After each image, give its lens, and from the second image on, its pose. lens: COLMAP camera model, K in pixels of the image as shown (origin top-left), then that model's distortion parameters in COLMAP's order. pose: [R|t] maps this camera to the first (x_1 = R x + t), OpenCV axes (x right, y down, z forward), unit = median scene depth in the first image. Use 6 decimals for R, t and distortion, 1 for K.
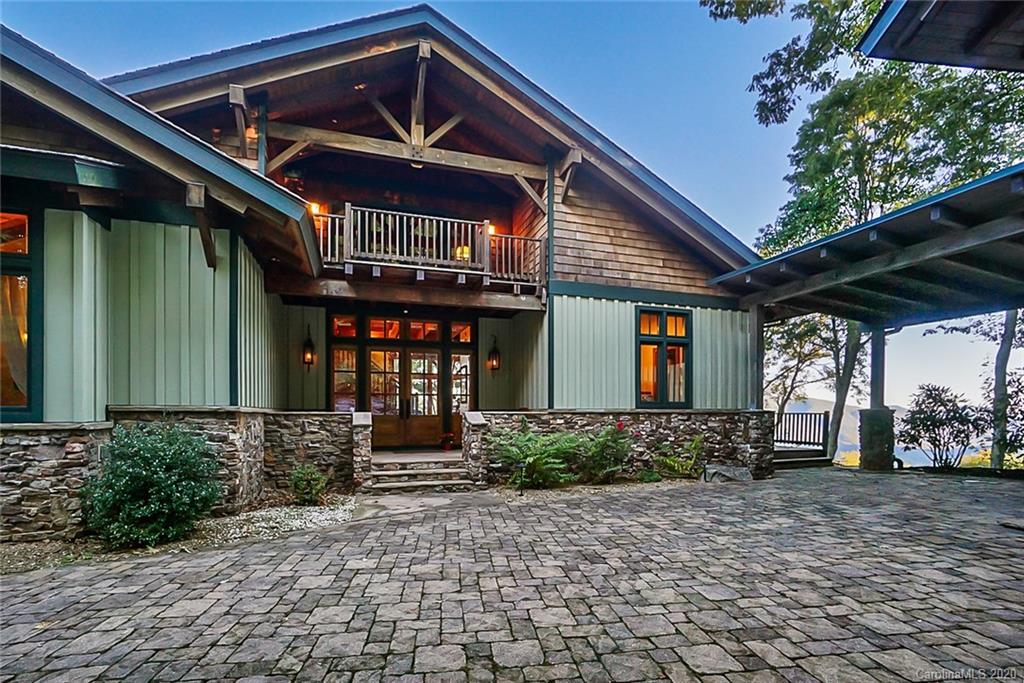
lens RADIAL K [[454.6, 0, 510.1], [0, 454.6, 415.5], [0, 0, 1]] dist [-0.034308, 0.007616]
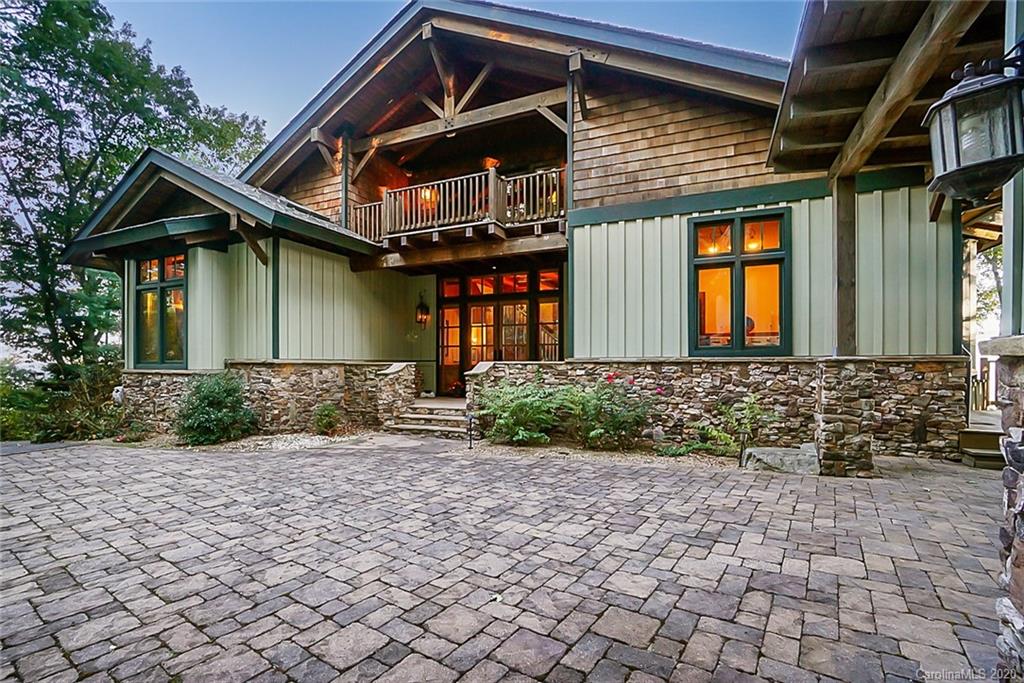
lens RADIAL K [[454.6, 0, 506.9], [0, 454.6, 360.6], [0, 0, 1]] dist [-0.034308, 0.007616]
pose [[0.753379, -0.004716, -0.657570, 0.595609], [0.000809, 0.999980, -0.006244, -0.004576], [0.657586, 0.004172, 0.753368, 0.267719]]
